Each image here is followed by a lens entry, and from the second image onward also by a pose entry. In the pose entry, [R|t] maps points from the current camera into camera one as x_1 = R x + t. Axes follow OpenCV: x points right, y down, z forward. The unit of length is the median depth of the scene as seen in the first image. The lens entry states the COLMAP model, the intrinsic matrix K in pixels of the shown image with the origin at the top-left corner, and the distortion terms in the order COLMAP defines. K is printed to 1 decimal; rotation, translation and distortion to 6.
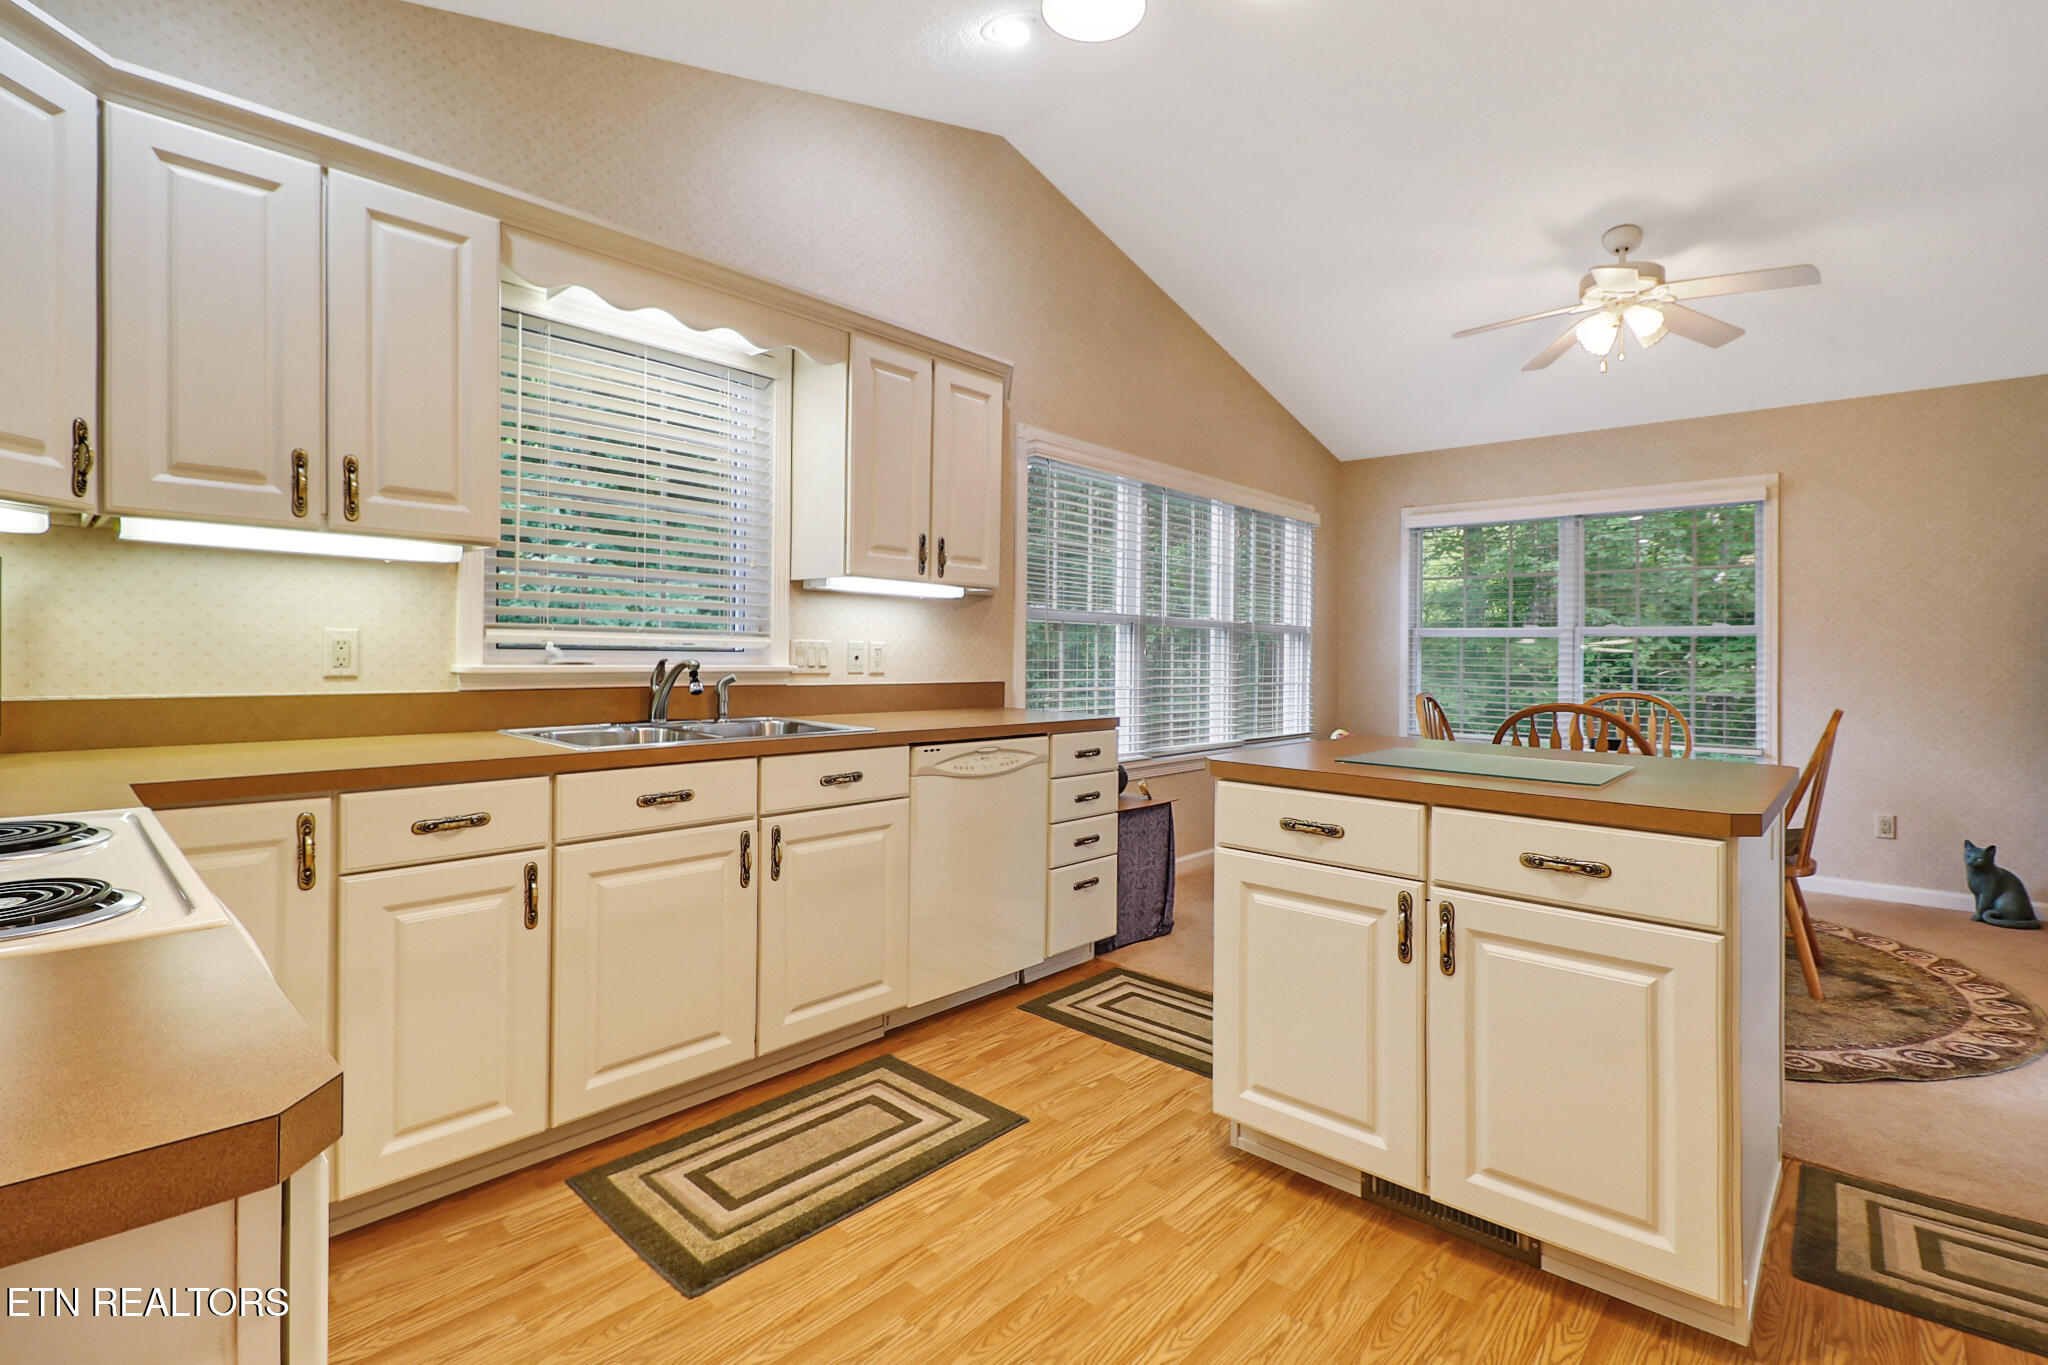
lens RADIAL K [[926.4, 0, 1021.3], [0, 926.4, 648.1], [0, 0, 1]] dist [0.018515, -0.016804]
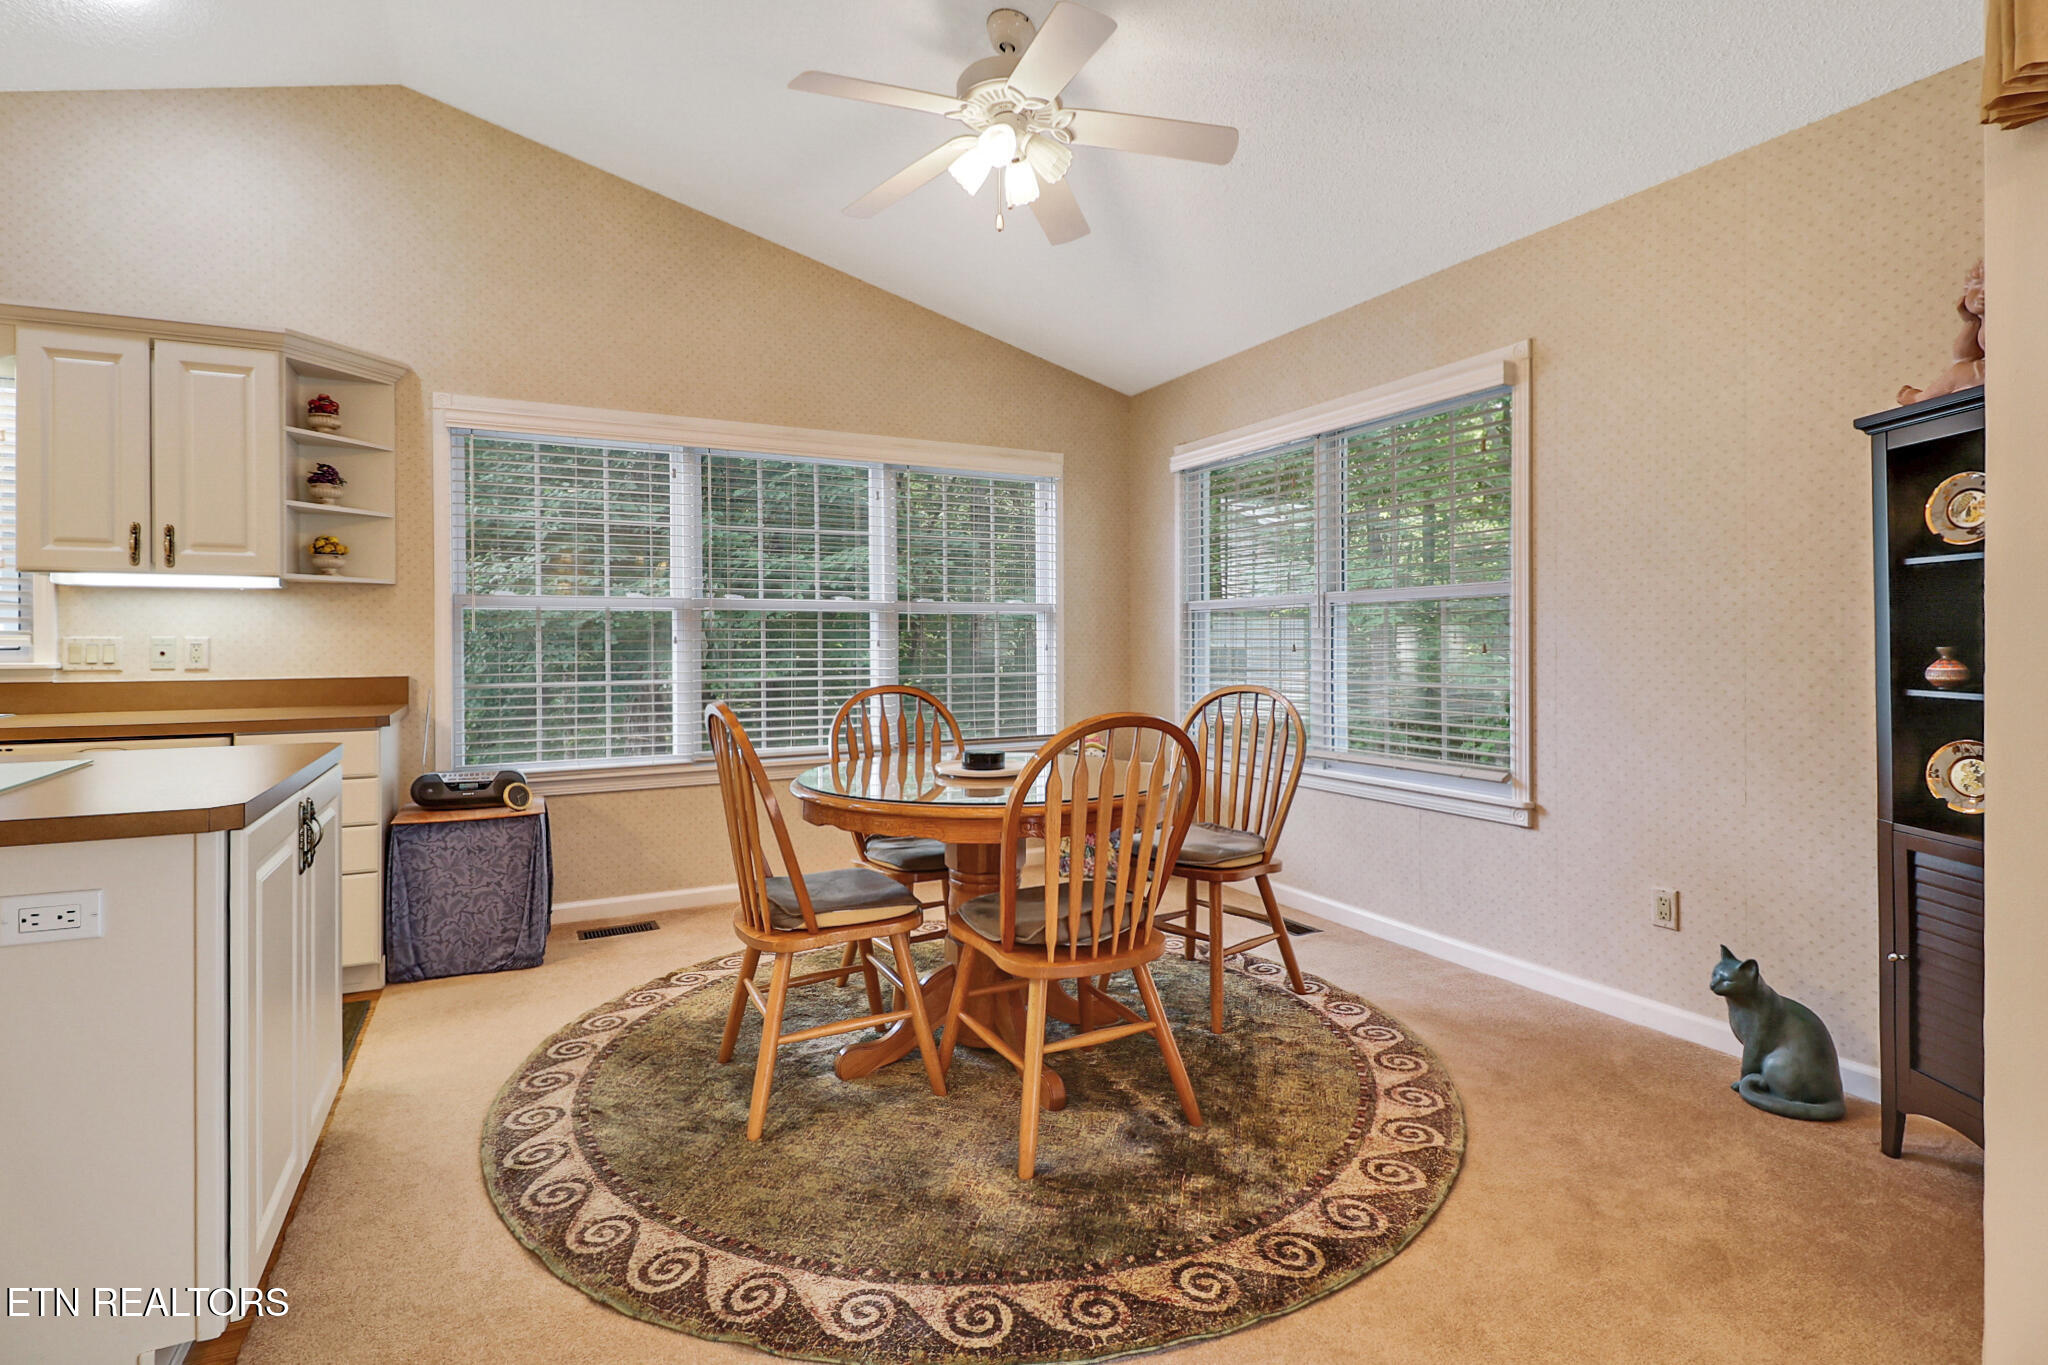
lens RADIAL K [[958.2, 0, 1008.8], [0, 958.2, 648.9], [0, 0, 1]] dist [0.003156, -0.012756]
pose [[0.936872, -0.016324, -0.349291, 0.914066], [0.019685, 0.999788, 0.006075, 0.015418], [0.349118, -0.012567, 0.936995, 0.336526]]
